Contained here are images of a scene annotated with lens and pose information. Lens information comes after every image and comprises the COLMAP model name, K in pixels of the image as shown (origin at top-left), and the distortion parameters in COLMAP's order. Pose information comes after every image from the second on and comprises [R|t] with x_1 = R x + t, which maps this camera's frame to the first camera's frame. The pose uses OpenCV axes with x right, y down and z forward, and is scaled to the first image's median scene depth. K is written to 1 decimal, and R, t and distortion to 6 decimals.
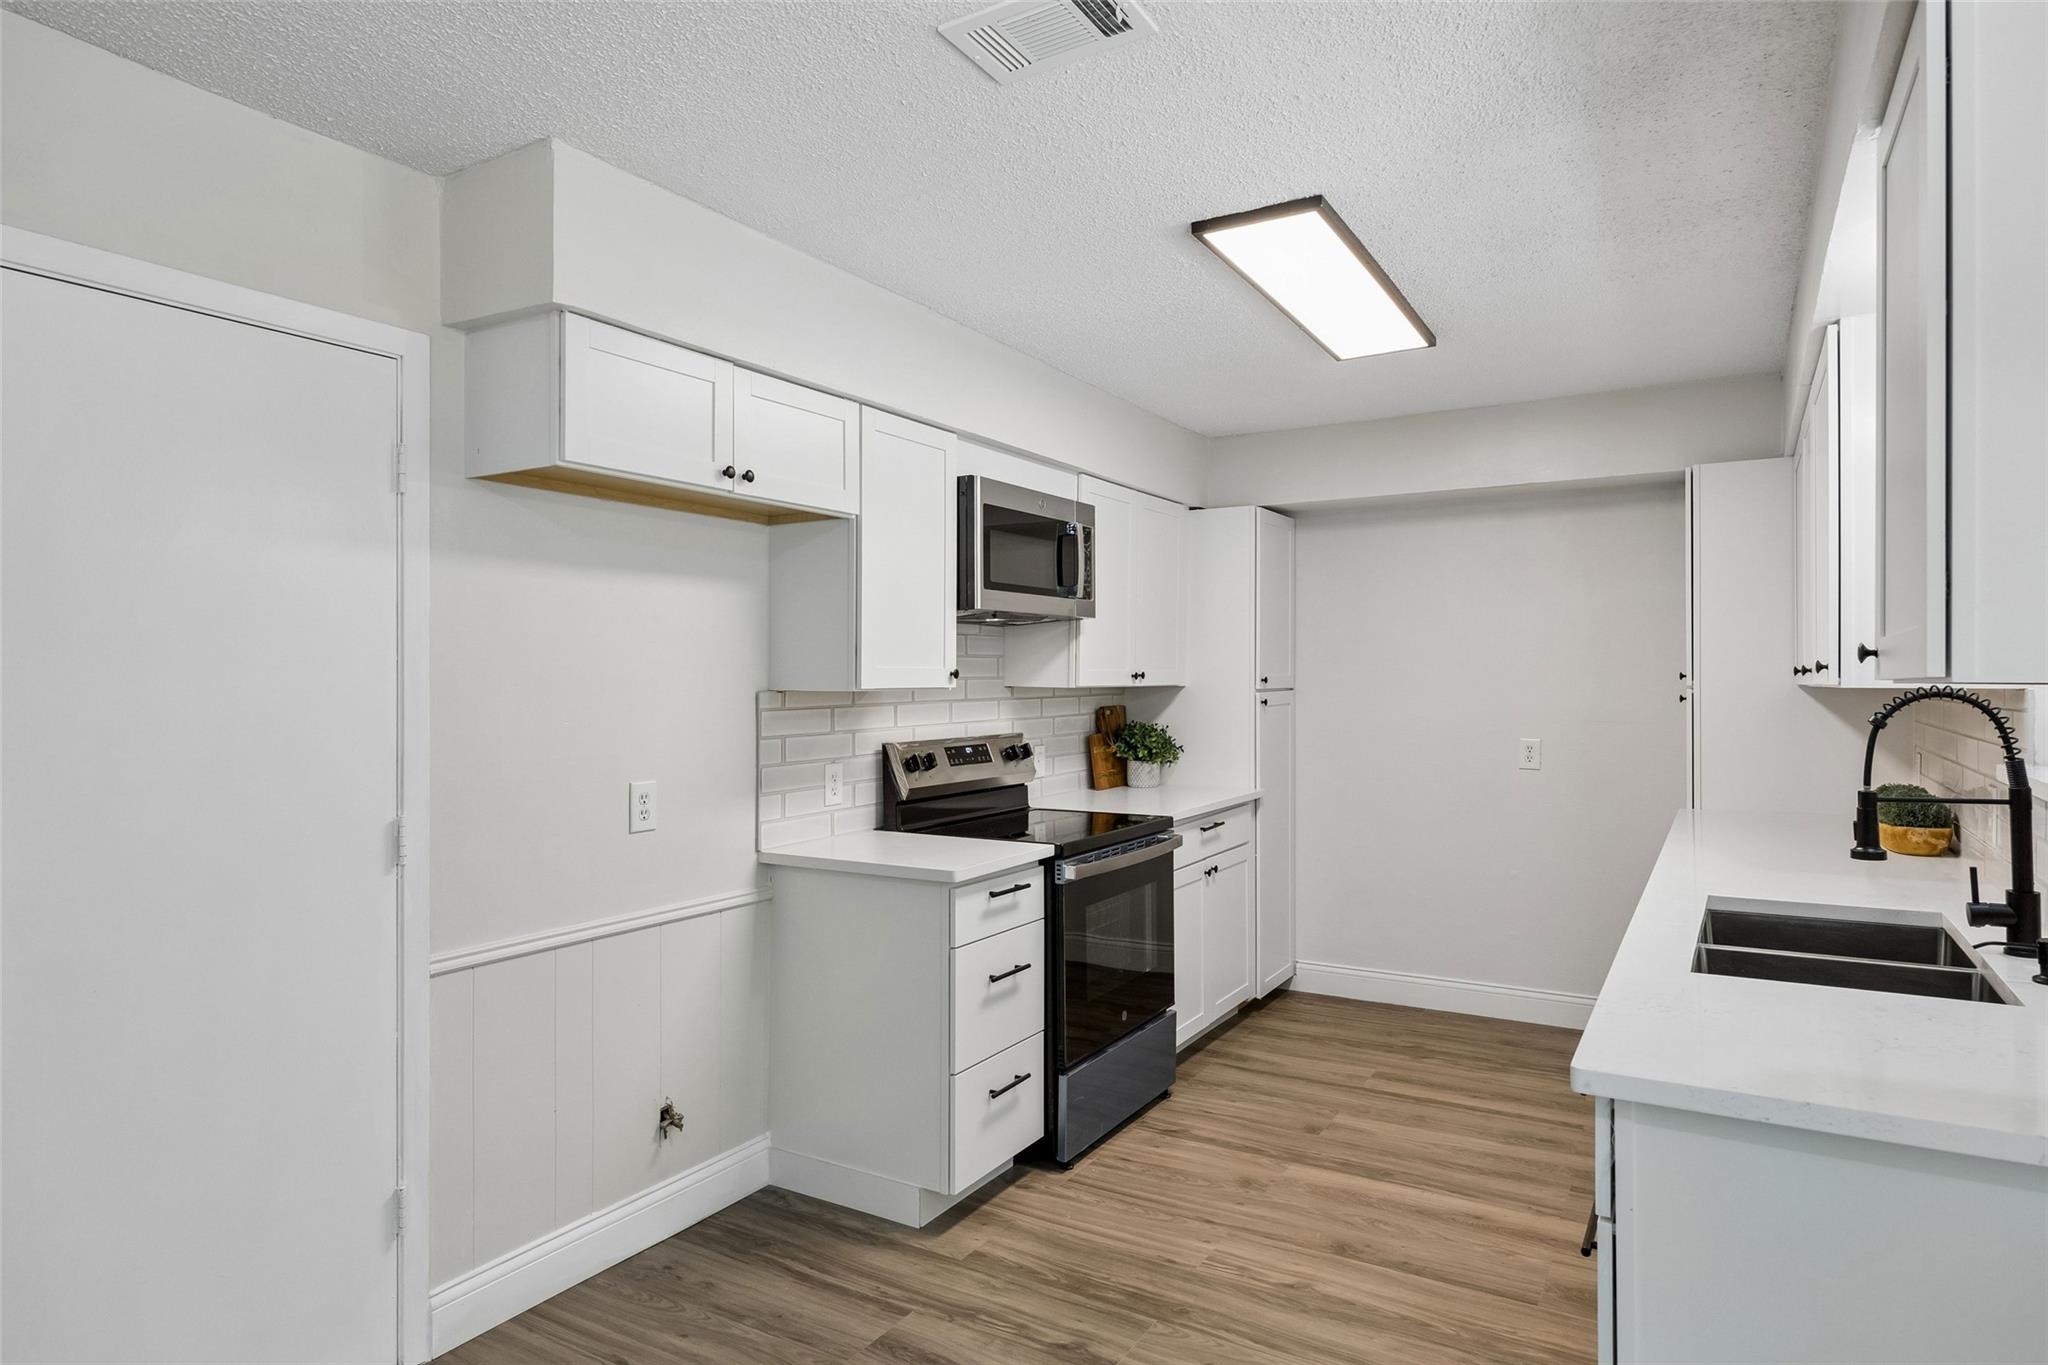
lens RADIAL K [[1168.1, 0, 1023.8], [0, 1168.1, 670.8], [0, 0, 1]] dist [-0.000269, 0.000734]
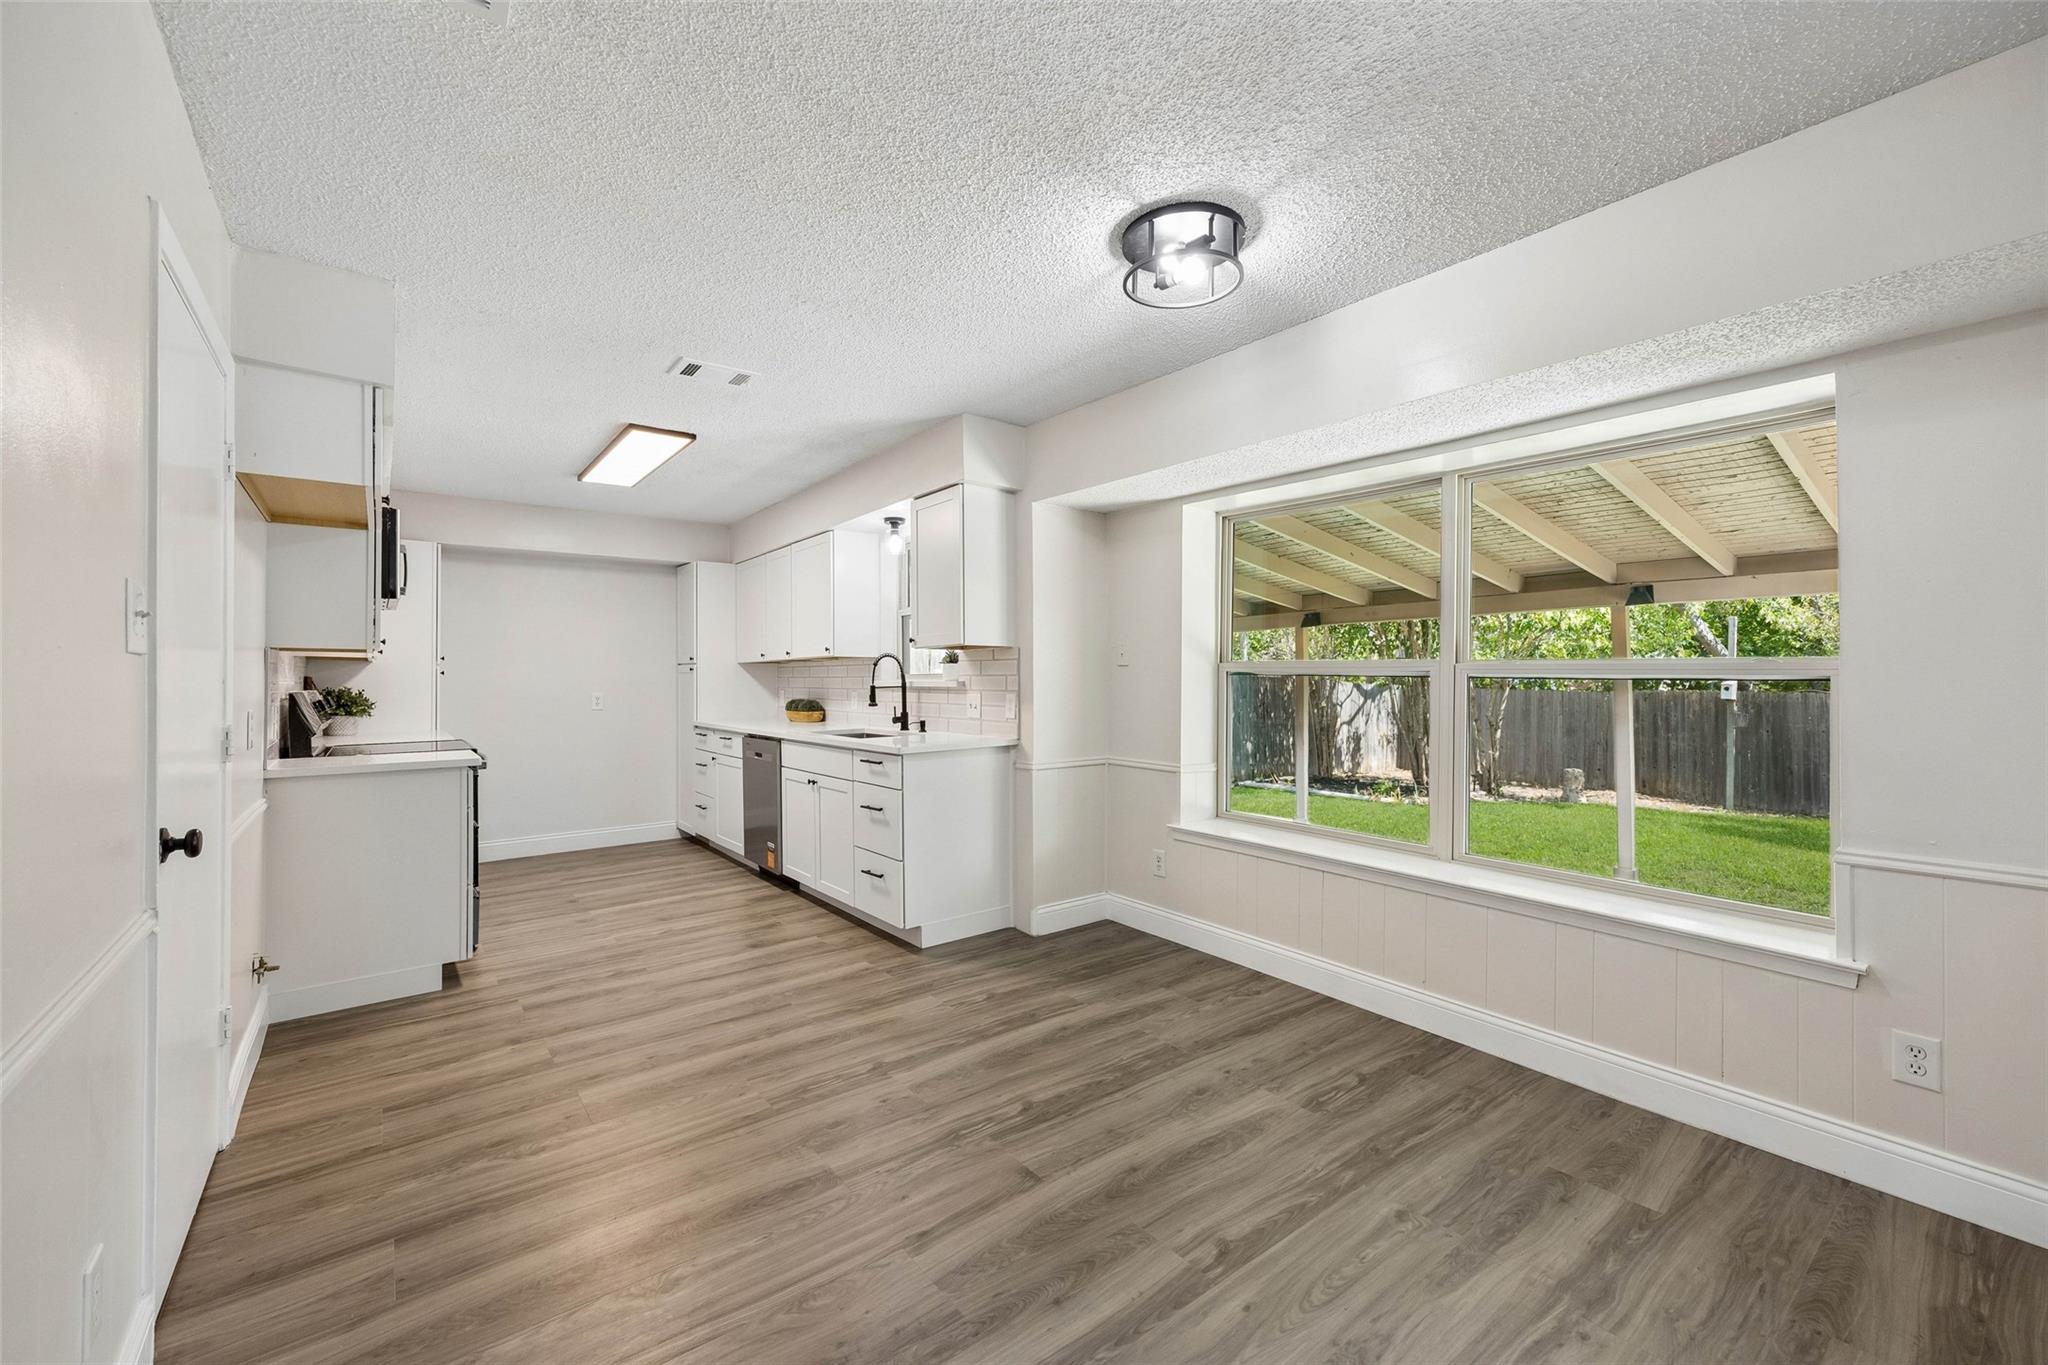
lens RADIAL K [[818.3, 0, 1026.6], [0, 818.3, 670.5], [0, 0, 1]] dist [0.001588, 0.000060]
pose [[0.350268, 0.008701, 0.936609, -0.790446], [0.001381, 0.999951, -0.009806, 0.053198], [-0.936648, 0.004728, 0.350239, -0.122211]]
